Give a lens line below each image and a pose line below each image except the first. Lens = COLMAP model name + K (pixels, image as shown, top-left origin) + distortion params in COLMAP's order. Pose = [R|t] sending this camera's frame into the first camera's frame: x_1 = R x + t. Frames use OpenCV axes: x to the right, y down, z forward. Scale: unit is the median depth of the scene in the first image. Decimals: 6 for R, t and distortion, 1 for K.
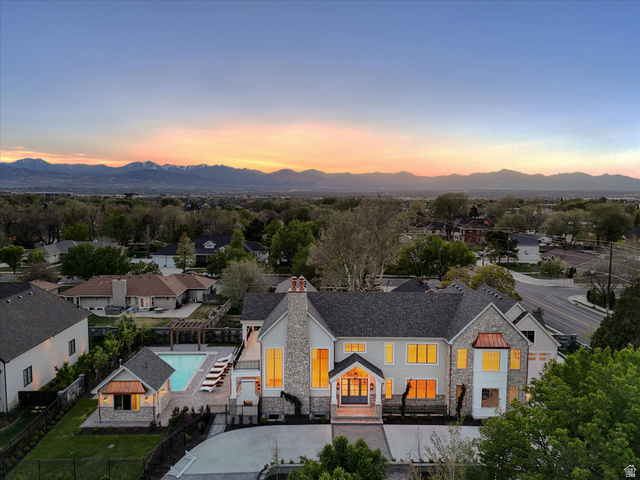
lens RADIAL K [[473.6, 0, 319.9], [0, 473.6, 239.7], [0, 0, 1]] dist [0.009786, -0.004113]
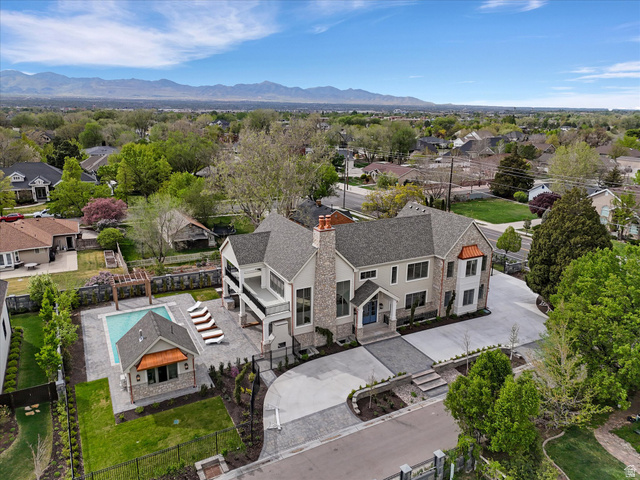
lens RADIAL K [[473.6, 0, 319.8], [0, 473.6, 240.0], [0, 0, 1]] dist [0.009786, -0.004113]
pose [[0.891056, -0.123218, 0.436849, -0.494354], [0.043380, 0.981160, 0.188265, -0.058095], [-0.451817, -0.148804, 0.879613, 0.117505]]
